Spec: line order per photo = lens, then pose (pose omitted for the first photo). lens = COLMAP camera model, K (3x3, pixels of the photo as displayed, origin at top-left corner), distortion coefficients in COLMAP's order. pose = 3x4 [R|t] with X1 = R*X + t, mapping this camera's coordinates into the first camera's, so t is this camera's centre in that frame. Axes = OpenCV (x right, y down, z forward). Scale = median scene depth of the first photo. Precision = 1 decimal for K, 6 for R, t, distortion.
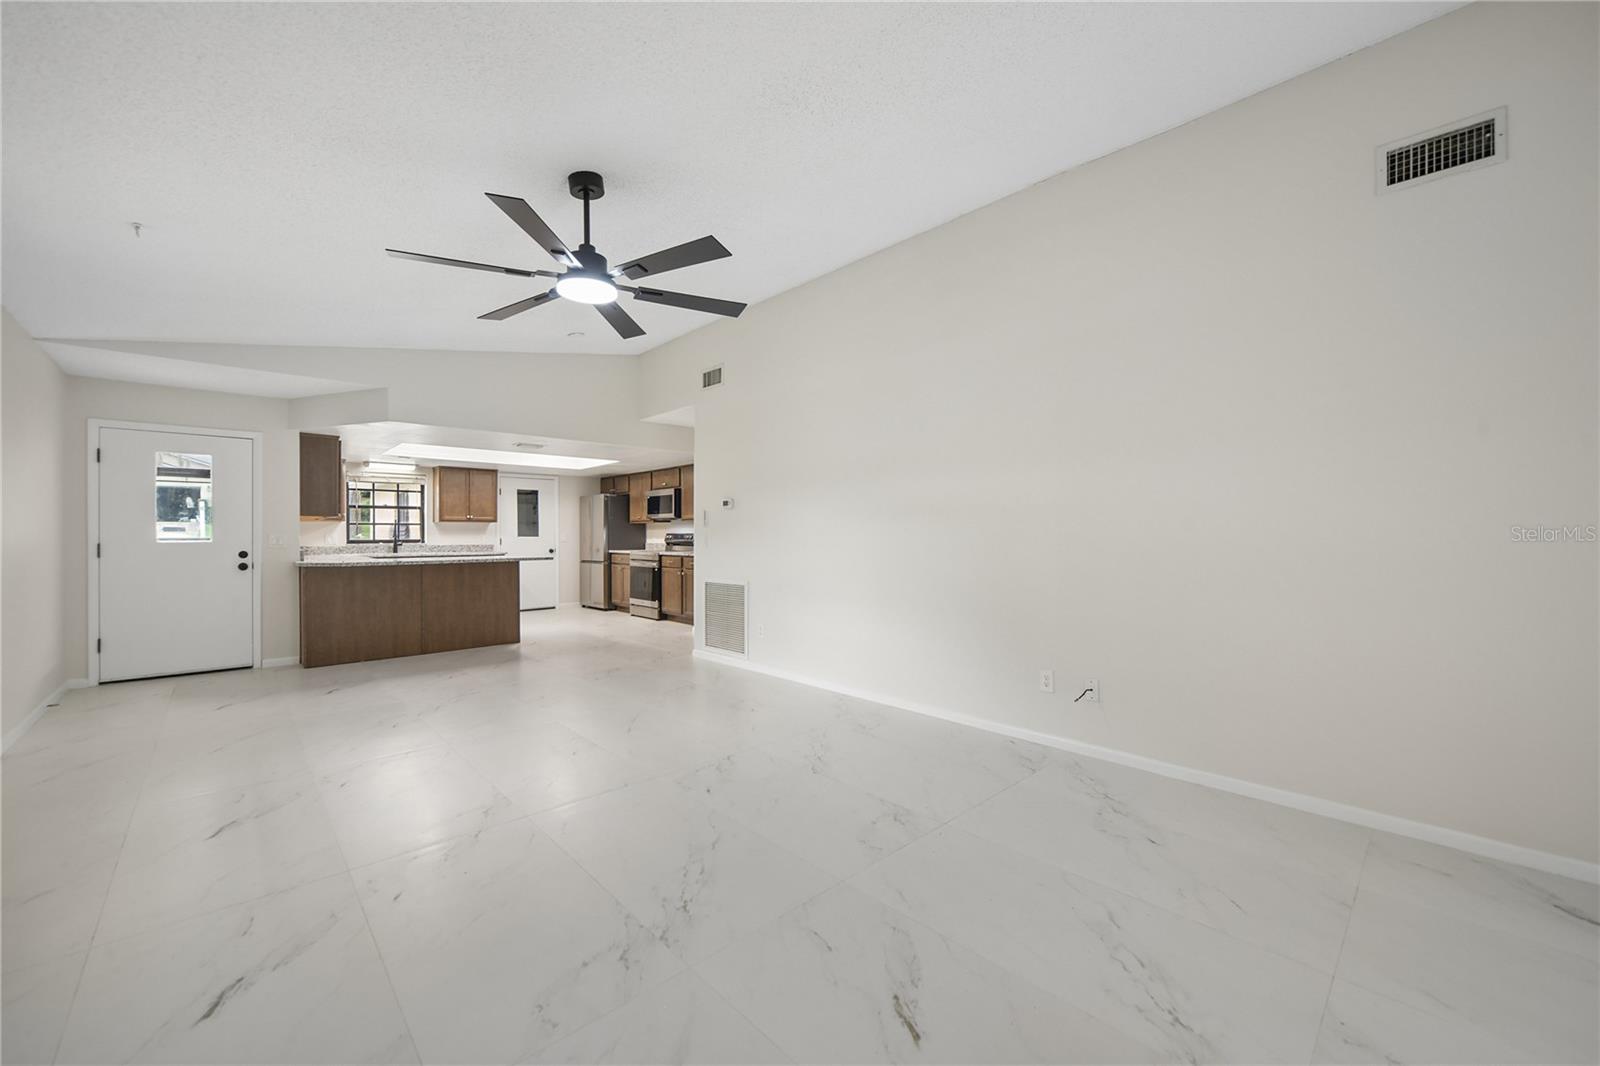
lens RADIAL K [[625.7, 0, 800.0], [0, 625.7, 535.9], [0, 0, 1]] dist [-0.006772, 0.000119]
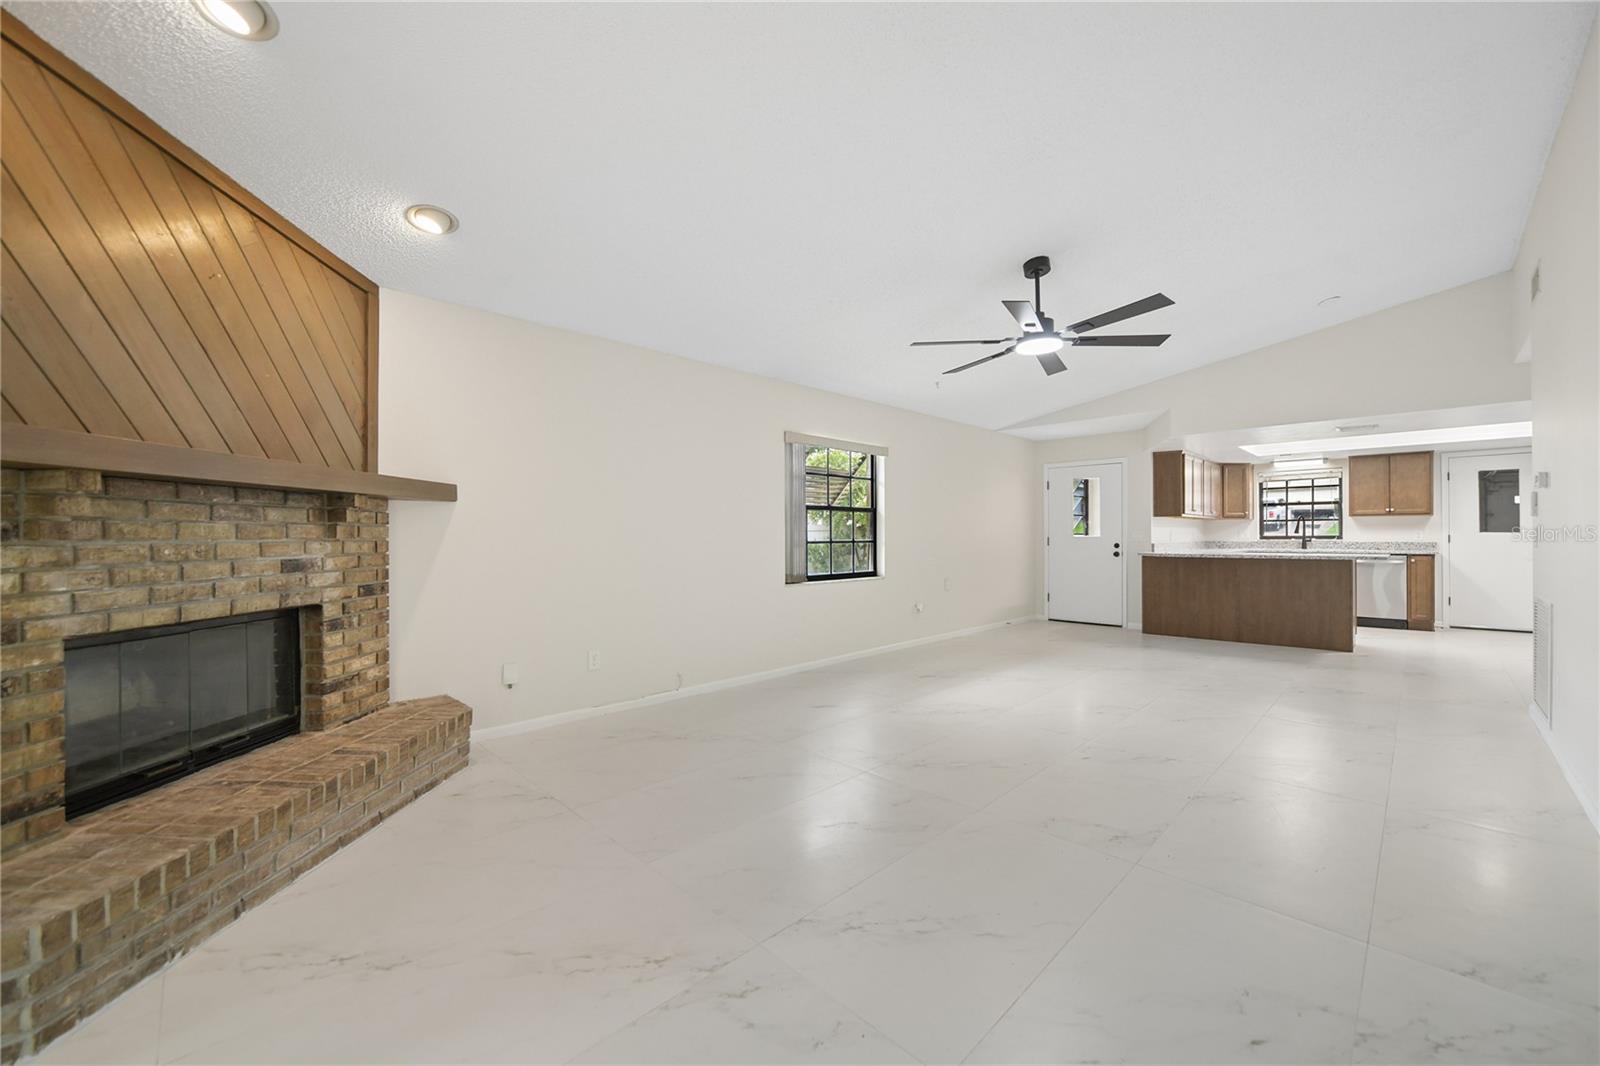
lens RADIAL K [[625.7, 0, 800.0], [0, 625.7, 535.9], [0, 0, 1]] dist [-0.006772, 0.000119]
pose [[0.035019, 0.004030, -0.999379, 0.326831], [0.002586, 0.999988, 0.004123, 0.000139], [0.999383, -0.002729, 0.035008, 0.152366]]
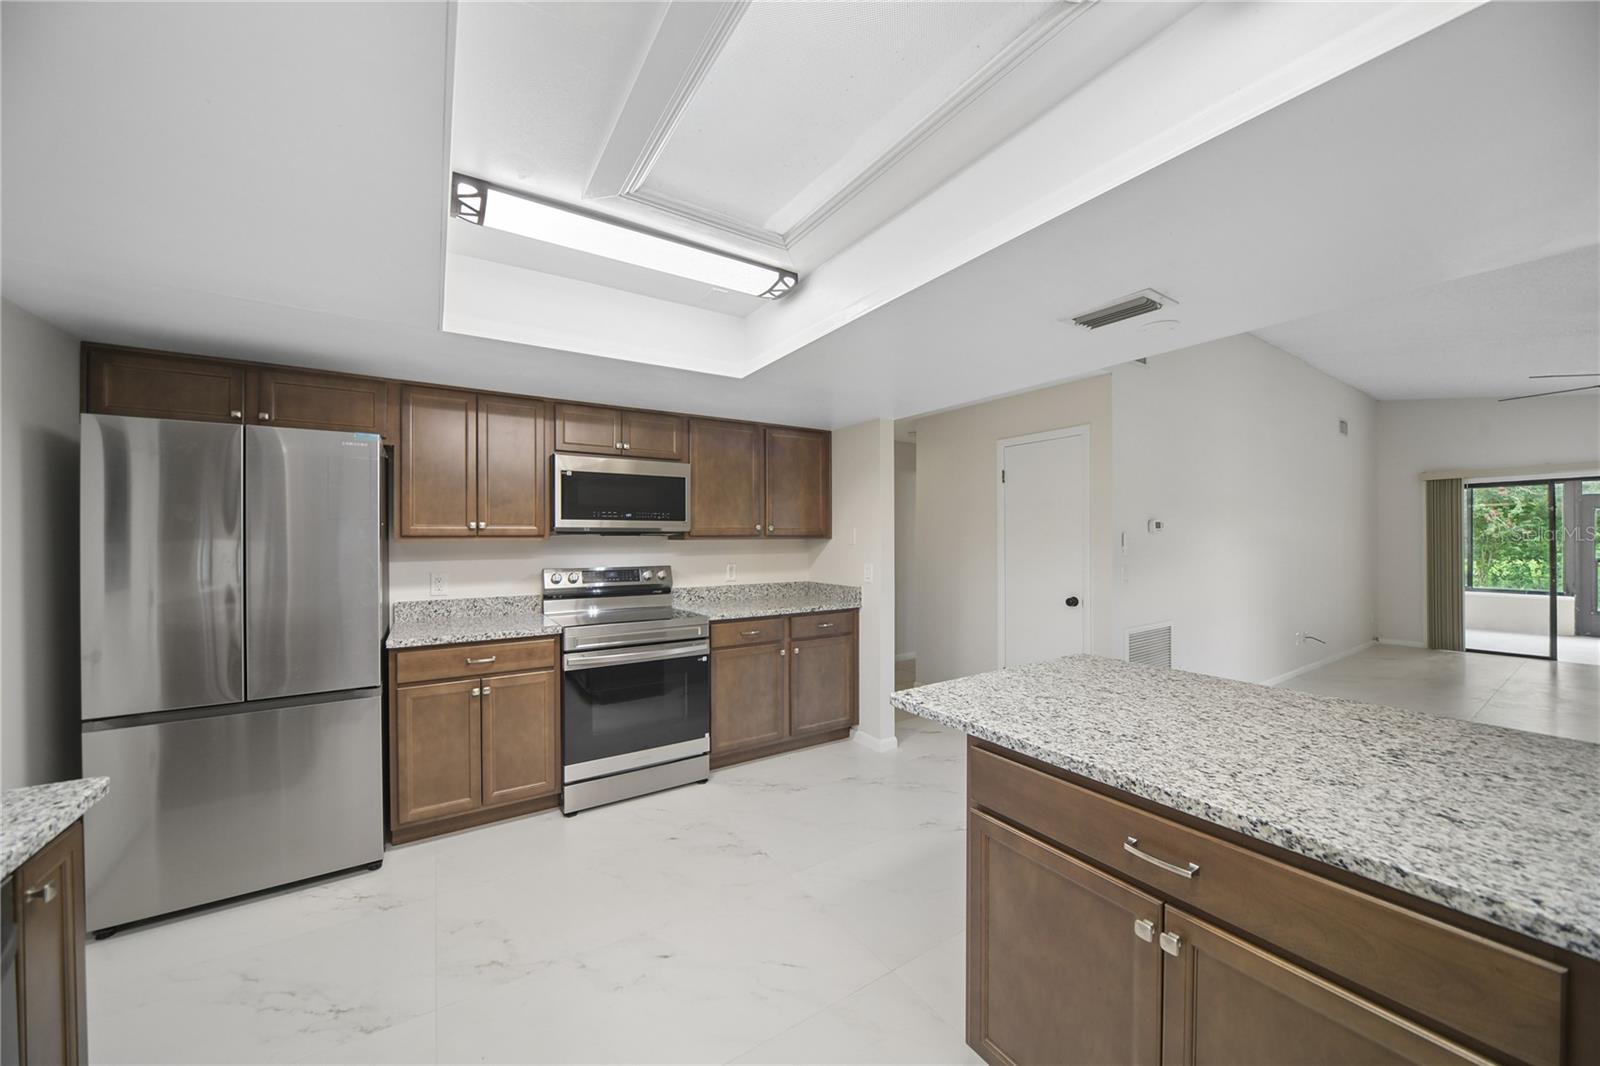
lens RADIAL K [[555.9, 0, 792.8], [0, 555.9, 536.9], [0, 0, 1]] dist [-0.008078, -0.000091]
pose [[0.171051, 0.001810, 0.985261, -0.582455], [0.003600, 0.999990, -0.002462, -0.025622], [-0.985256, 0.003968, 0.171043, 0.885674]]
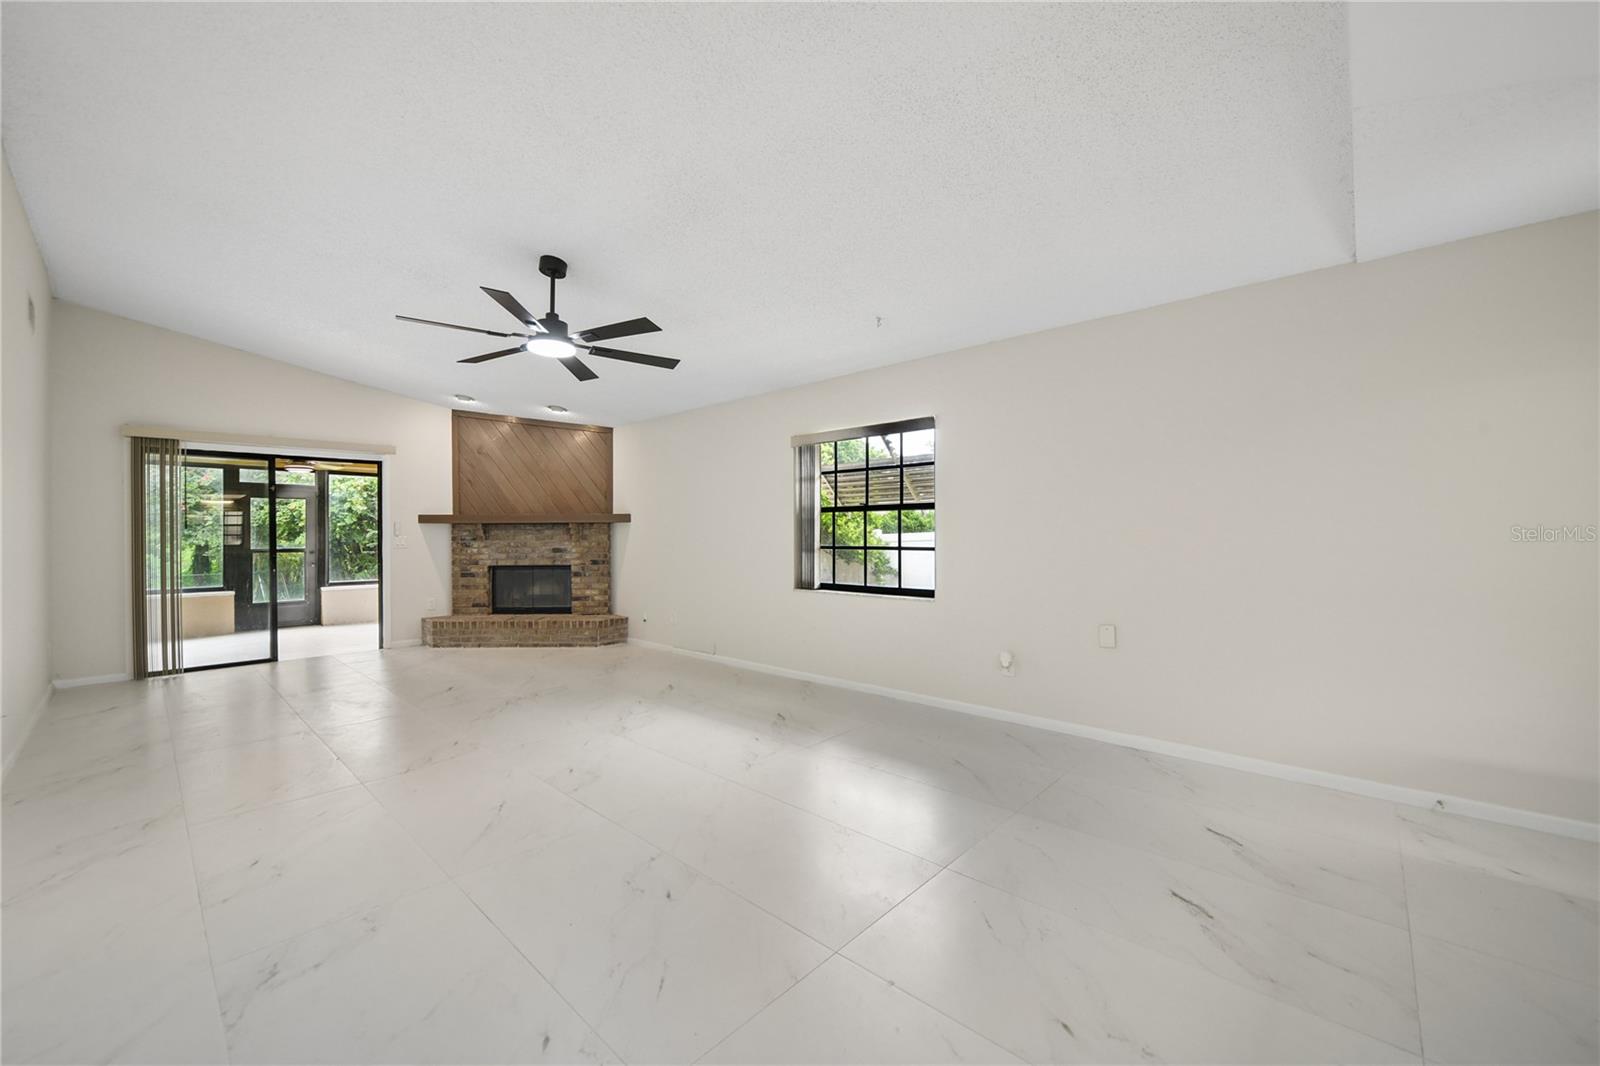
lens RADIAL K [[625.7, 0, 800.0], [0, 625.7, 535.9], [0, 0, 1]] dist [-0.006772, 0.000119]
pose [[-0.997336, 0.007257, -0.072581, -0.254164], [0.007172, 0.999973, 0.001432, -0.002831], [0.072589, 0.000908, -0.997362, 0.782550]]
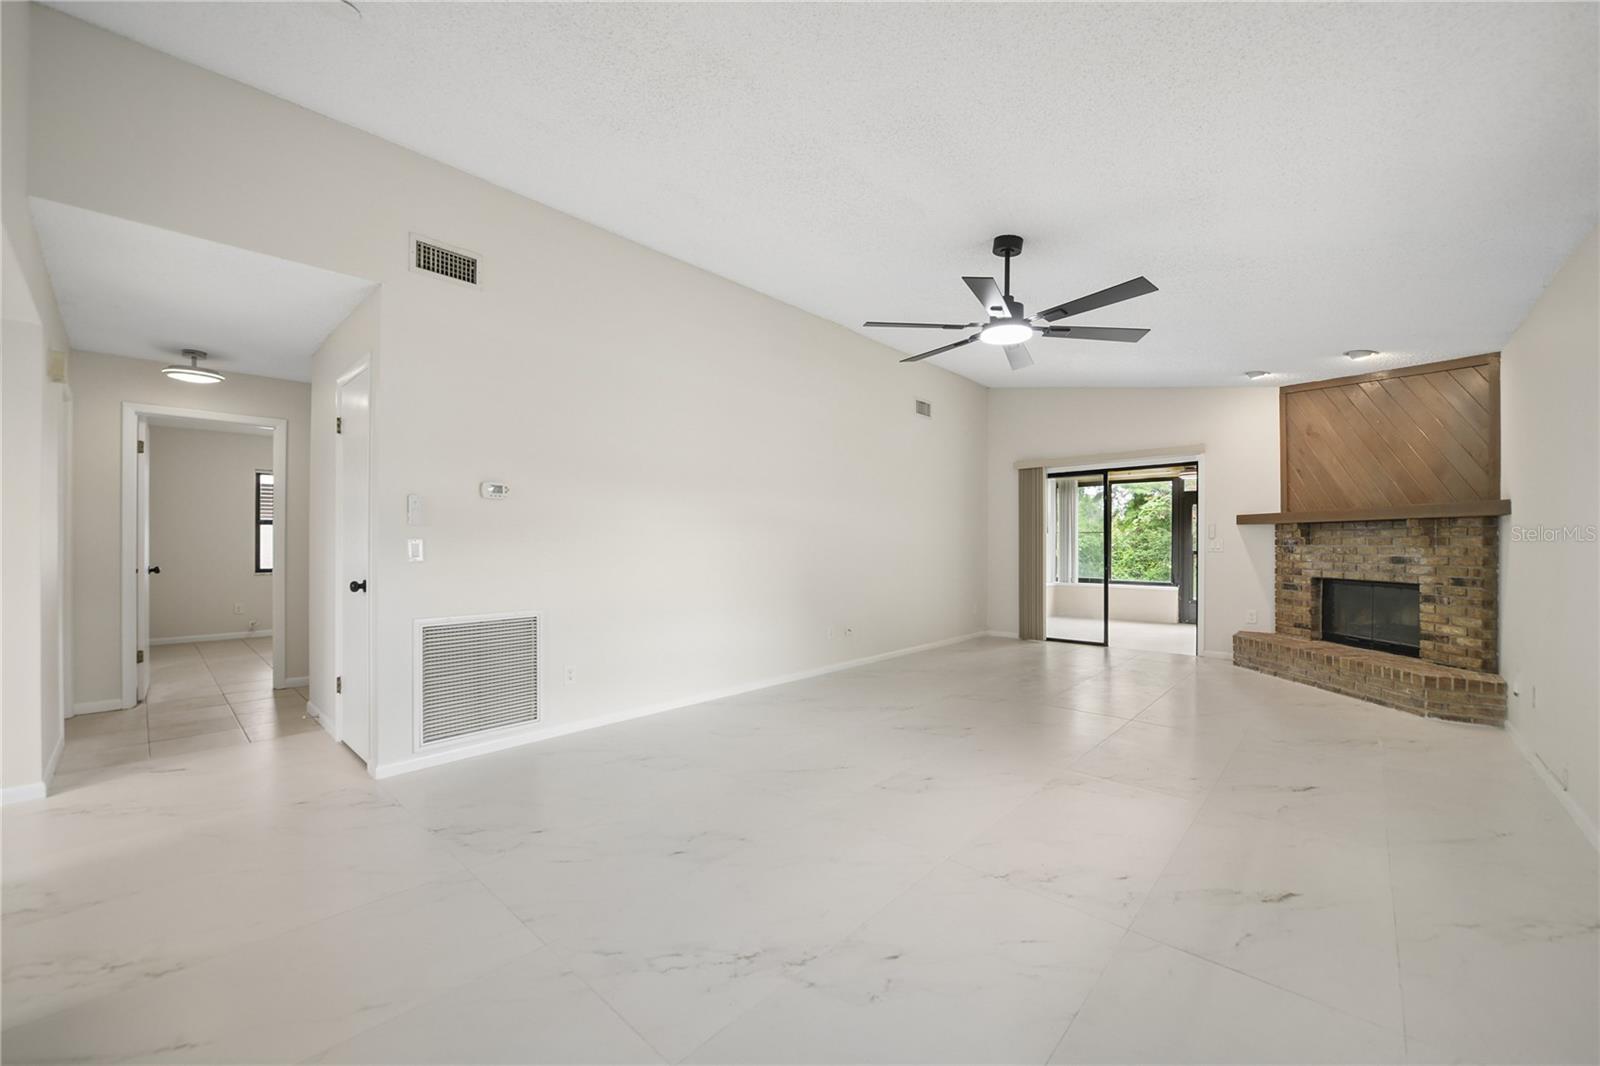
lens RADIAL K [[616.8, 0, 795.7], [0, 616.8, 542.5], [0, 0, 1]] dist [-0.012045, -0.000041]
pose [[-0.075865, 0.001346, 0.997117, -0.496968], [-0.000285, 0.999999, -0.001372, 0.000317], [-0.997118, -0.000389, -0.075865, 0.501089]]
